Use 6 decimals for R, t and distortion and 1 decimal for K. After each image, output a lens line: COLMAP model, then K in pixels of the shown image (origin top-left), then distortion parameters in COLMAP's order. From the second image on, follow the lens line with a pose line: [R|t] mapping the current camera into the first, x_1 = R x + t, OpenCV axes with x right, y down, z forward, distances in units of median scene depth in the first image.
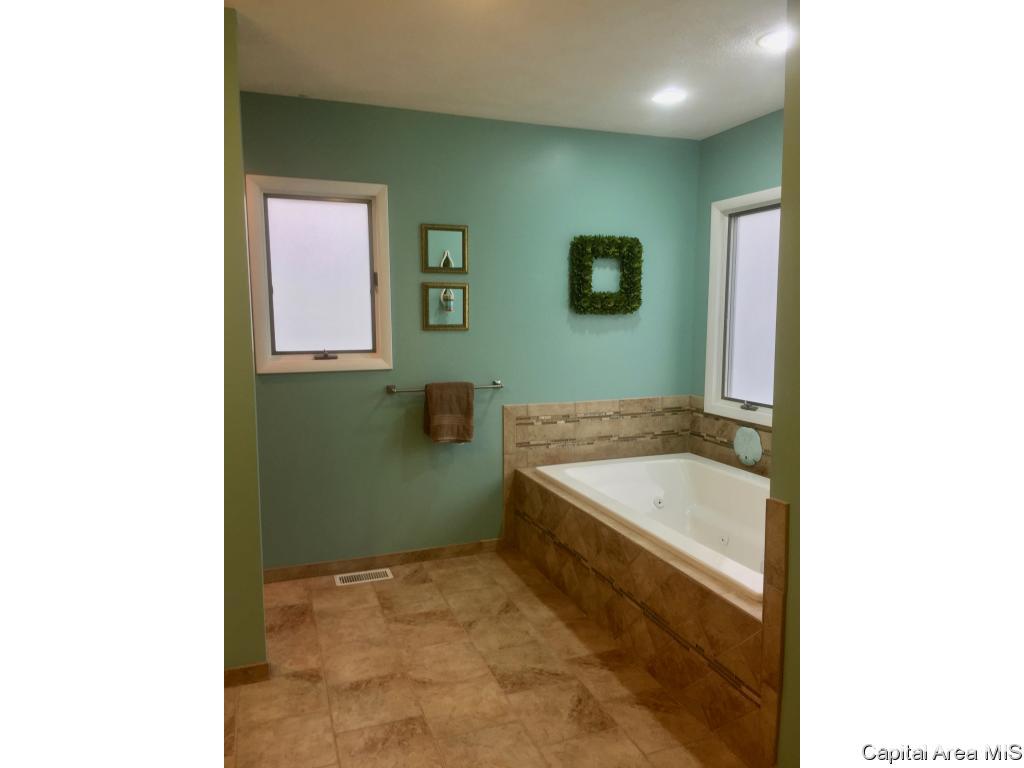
lens RADIAL K [[657.5, 0, 512.0], [0, 657.5, 384.0], [0, 0, 1]] dist [0.074840, -0.105172]
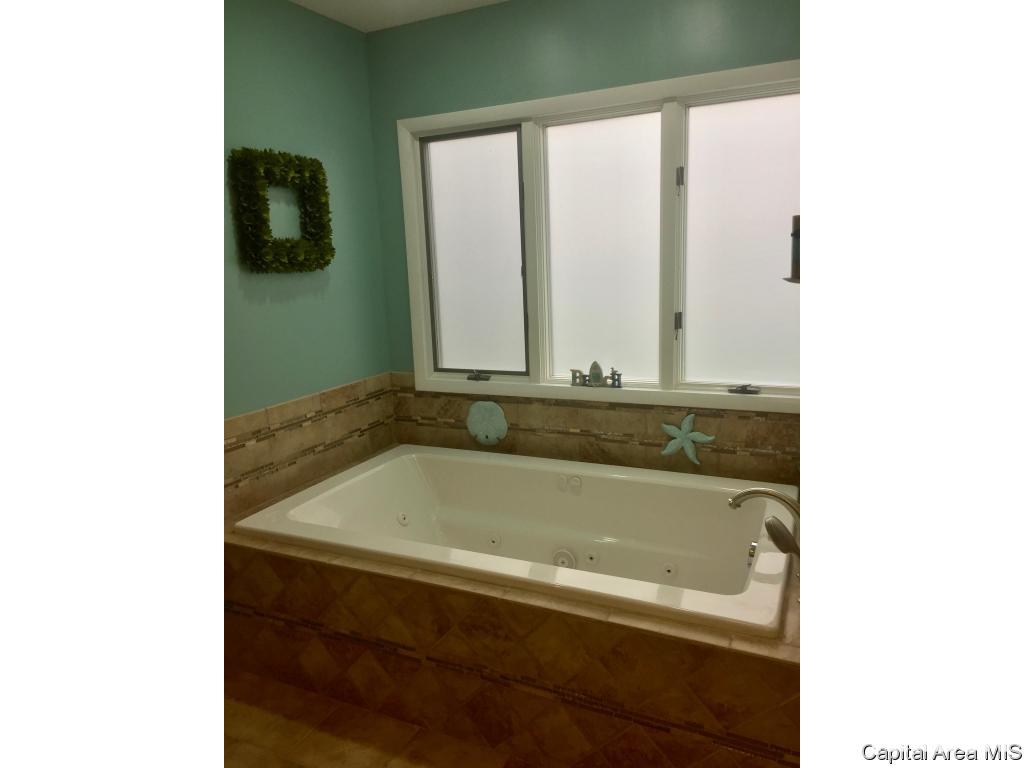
lens RADIAL K [[657.5, 0, 512.0], [0, 657.5, 384.0], [0, 0, 1]] dist [0.074840, -0.105172]
pose [[0.724959, -0.157092, 0.670639, -0.166625], [0.114098, 0.987582, 0.107993, -0.040140], [-0.679276, -0.001772, 0.733881, 0.348012]]
